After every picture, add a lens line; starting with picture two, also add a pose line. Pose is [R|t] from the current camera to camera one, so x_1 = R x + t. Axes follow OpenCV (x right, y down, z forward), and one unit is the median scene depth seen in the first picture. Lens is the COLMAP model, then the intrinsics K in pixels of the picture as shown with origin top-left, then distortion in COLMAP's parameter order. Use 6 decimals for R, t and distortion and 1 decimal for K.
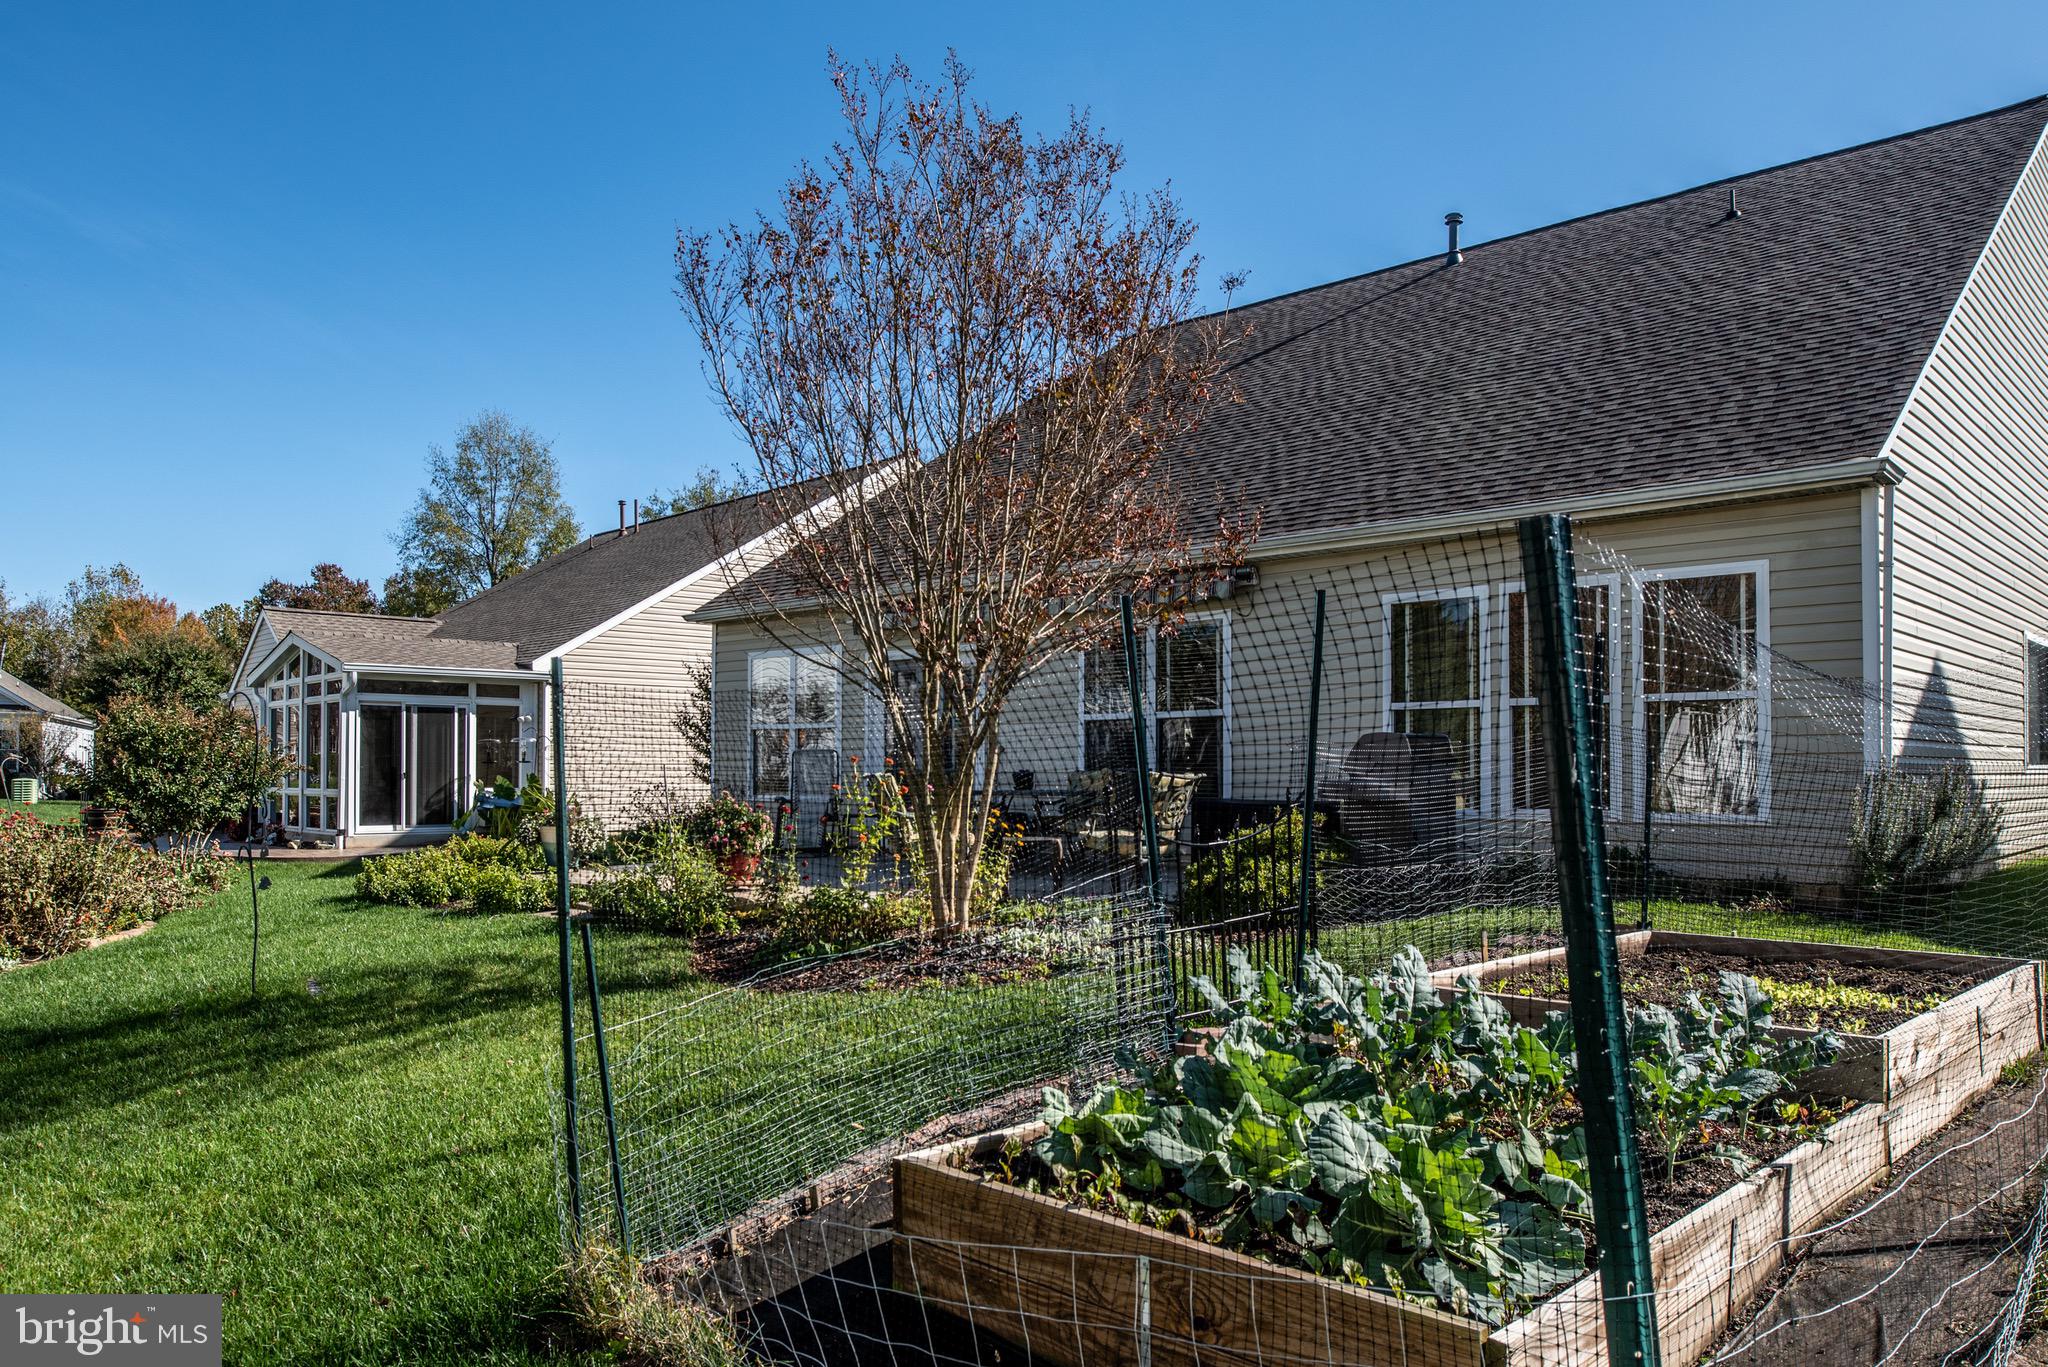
lens RADIAL K [[1411.2, 0, 1024.0], [0, 1411.2, 683.5], [0, 0, 1]] dist [0.002421, -0.000850]
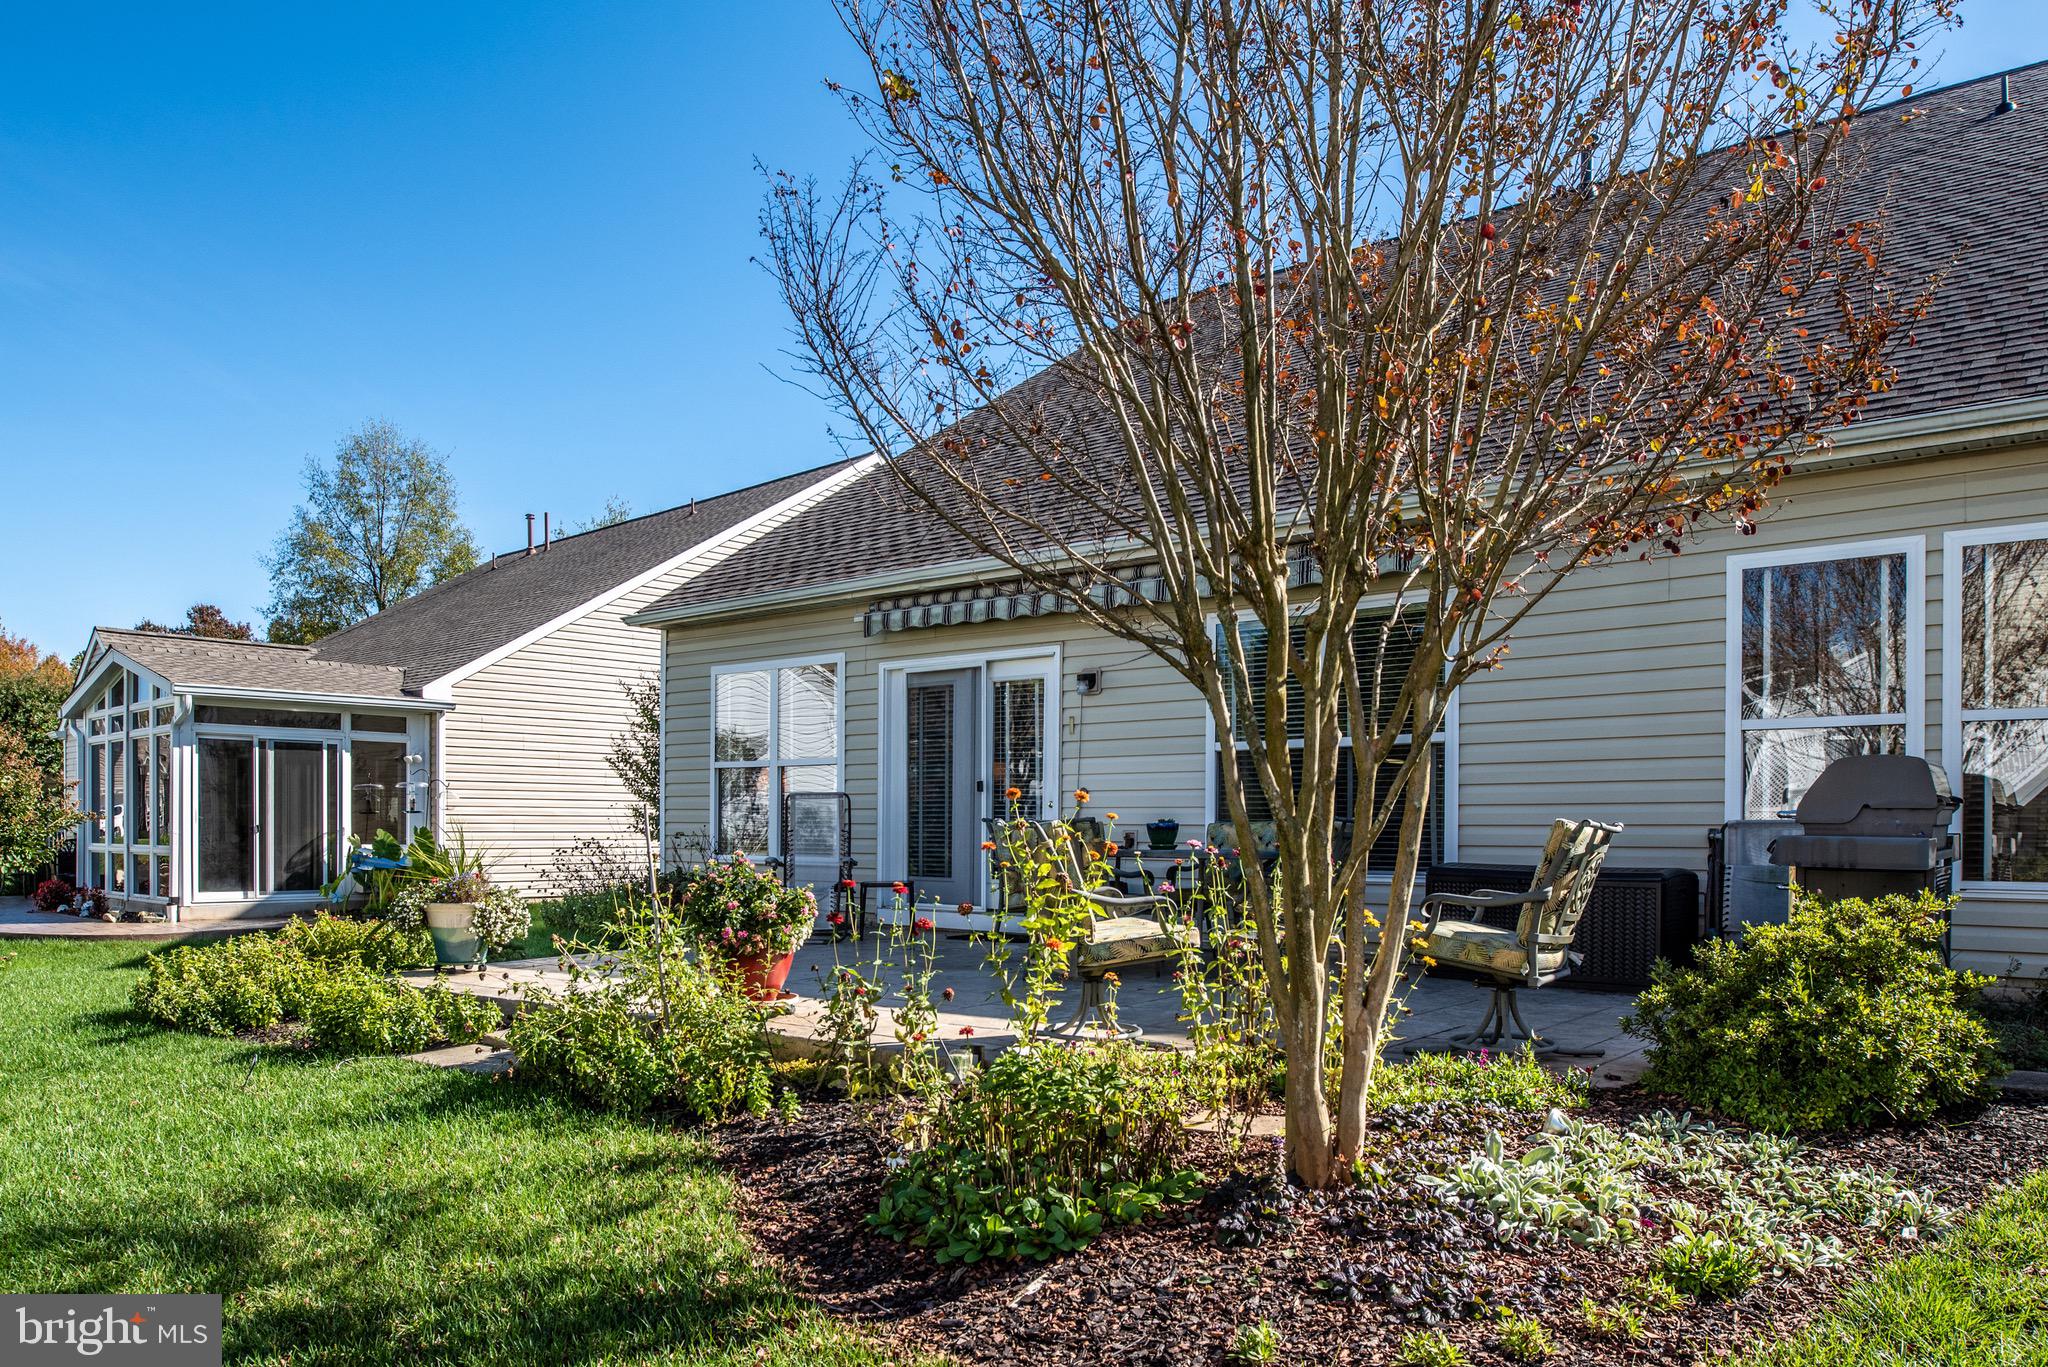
lens RADIAL K [[1432.9, 0, 1024.8], [0, 1432.9, 799.3], [0, 0, 1]] dist [-0.005278, -0.003442]
pose [[0.998293, 0.004049, 0.058265, -0.057890], [-0.006453, 0.999133, 0.041122, 0.013185], [-0.058048, -0.041428, 0.997454, 0.179258]]
